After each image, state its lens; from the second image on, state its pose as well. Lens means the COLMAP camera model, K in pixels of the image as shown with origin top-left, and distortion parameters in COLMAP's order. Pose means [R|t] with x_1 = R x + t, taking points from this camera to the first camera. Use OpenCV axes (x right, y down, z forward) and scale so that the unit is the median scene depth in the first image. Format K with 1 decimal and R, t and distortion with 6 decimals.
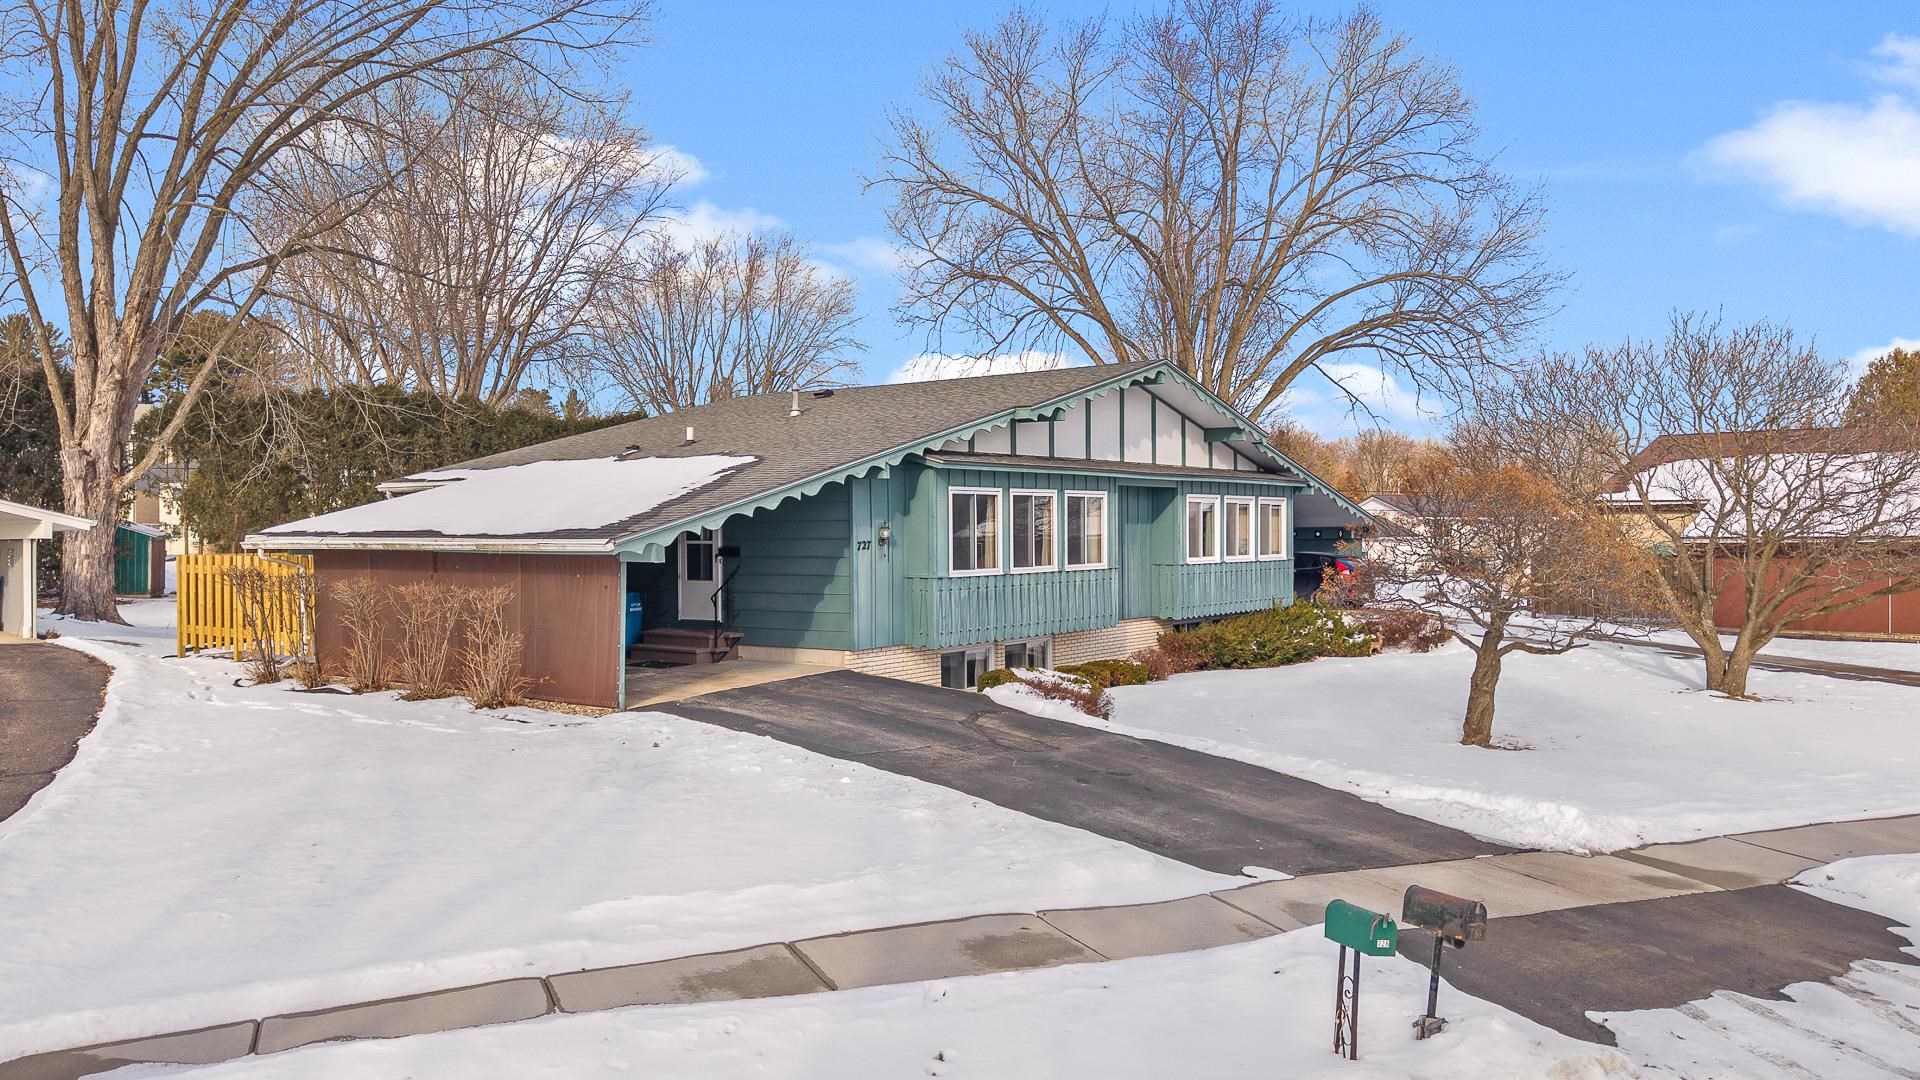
lens RADIAL K [[1437.2, 0, 967.3], [0, 1437.2, 557.1], [0, 0, 1]] dist [0.011745, -0.013186]
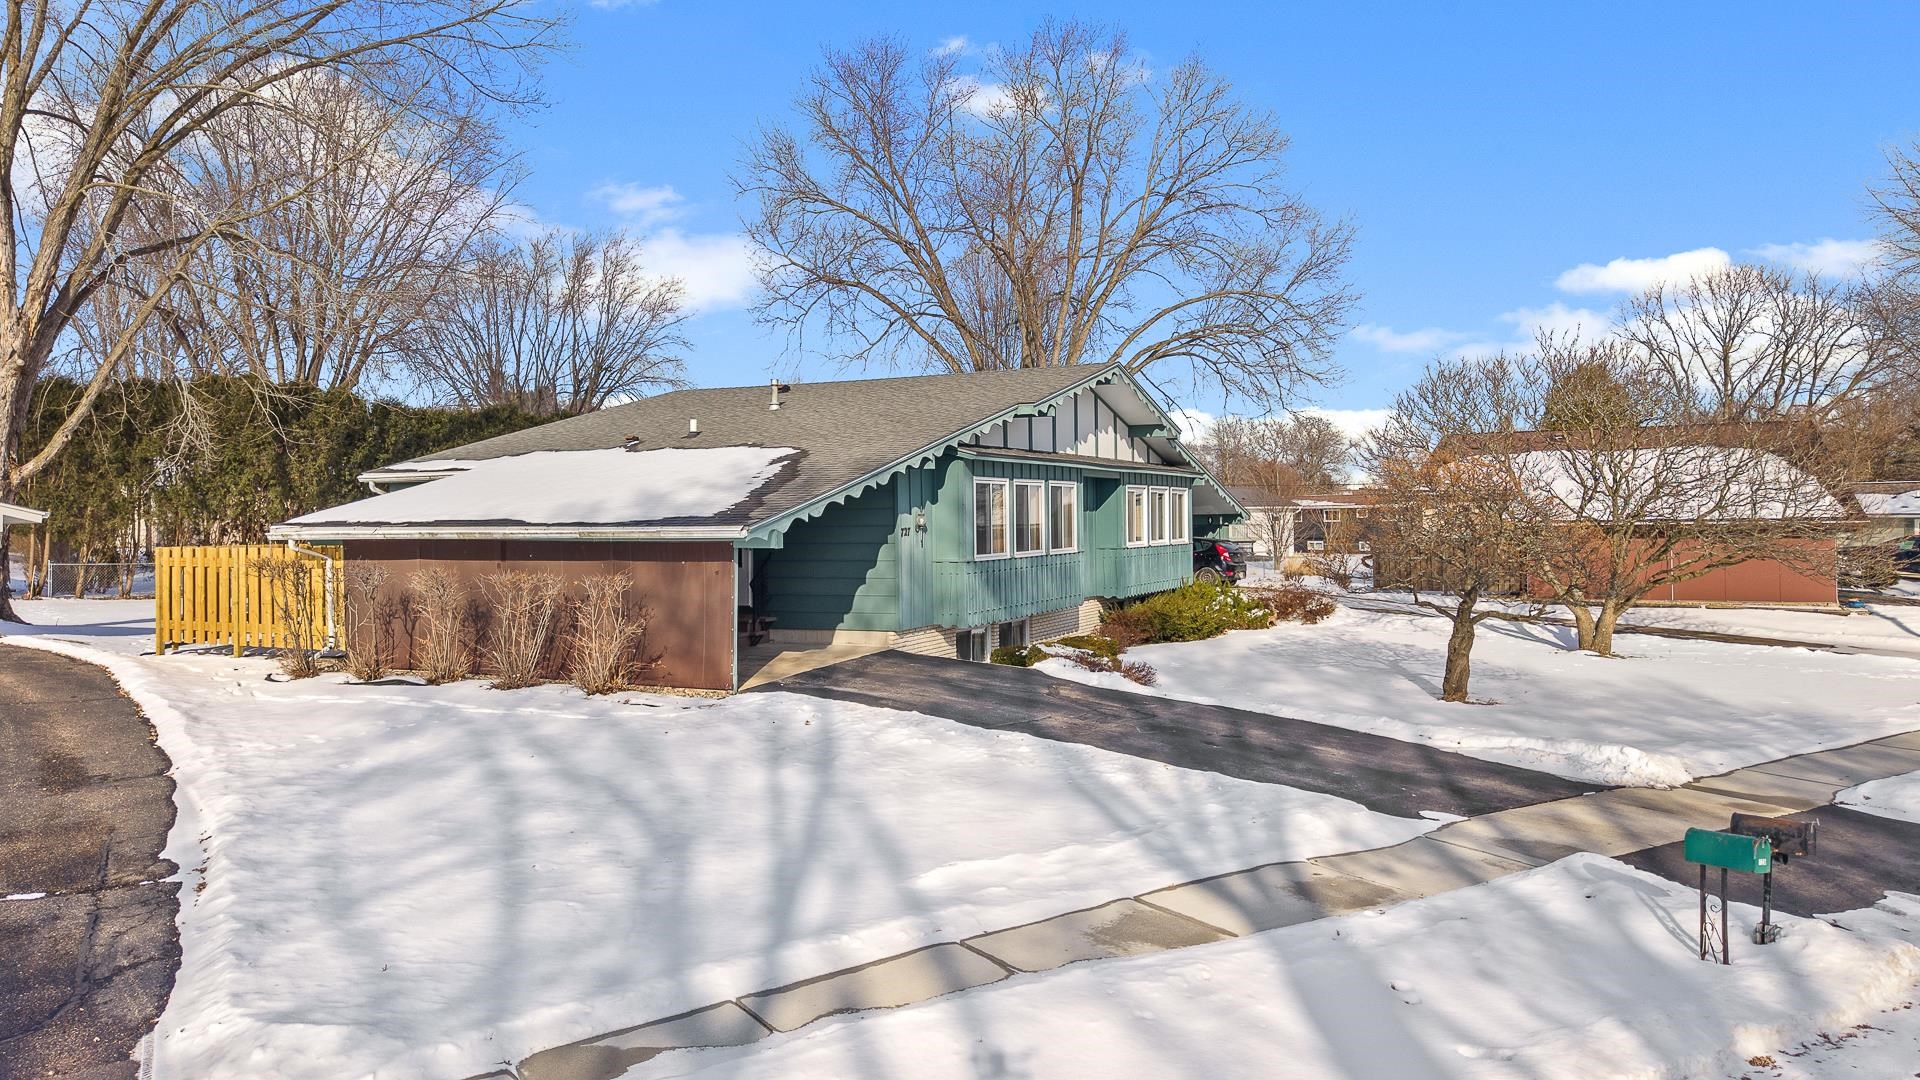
lens RADIAL K [[1339.8, 0, 975.1], [0, 1339.8, 524.7], [0, 0, 1]] dist [0.003607, -0.010752]
pose [[0.981657, -0.005491, 0.190575, -0.178110], [0.008485, 0.999853, -0.014894, 0.001478], [-0.190465, 0.016238, 0.981560, 0.015203]]
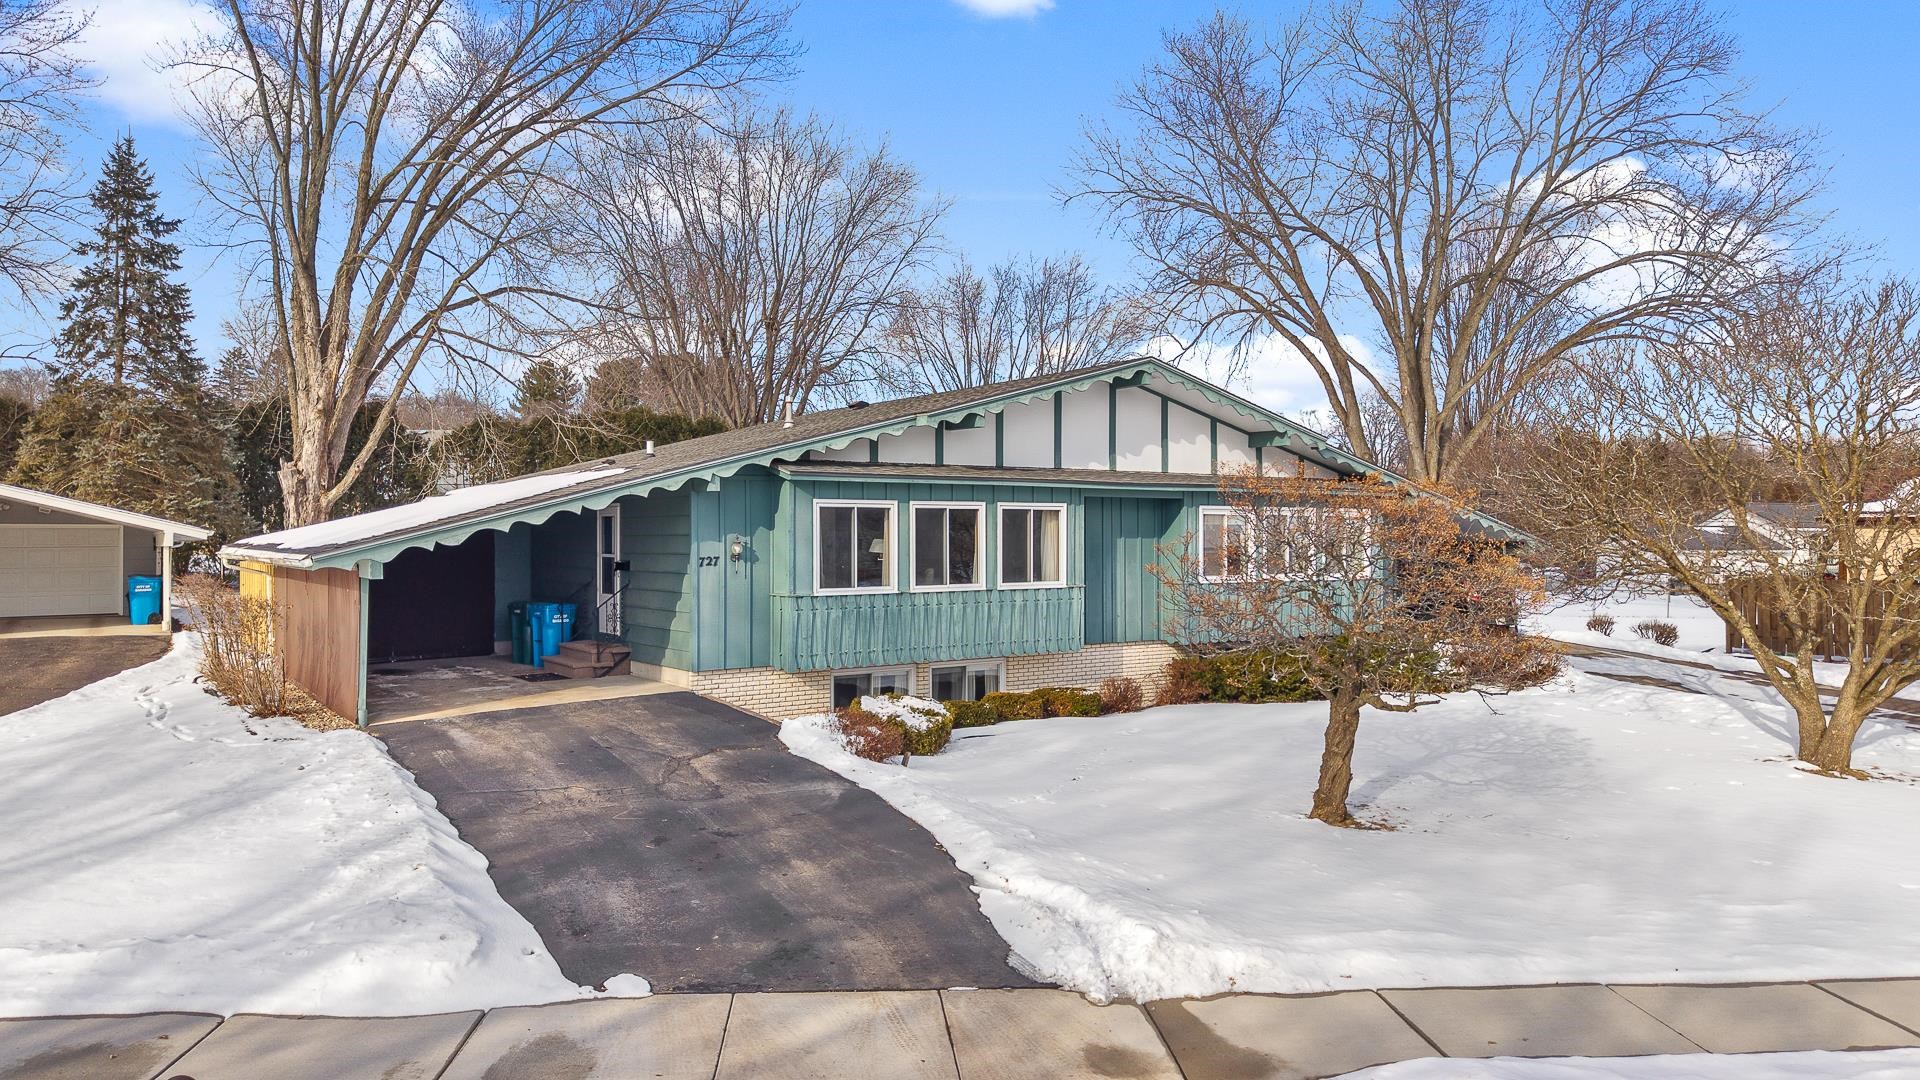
lens RADIAL K [[1335.1, 0, 951.1], [0, 1335.1, 540.2], [0, 0, 1]] dist [0.003610, -0.015777]
pose [[0.947407, 0.006033, -0.319975, 0.309025], [-0.011073, 0.999842, -0.013933, -0.009883], [0.319840, 0.016743, 0.947324, 0.179192]]
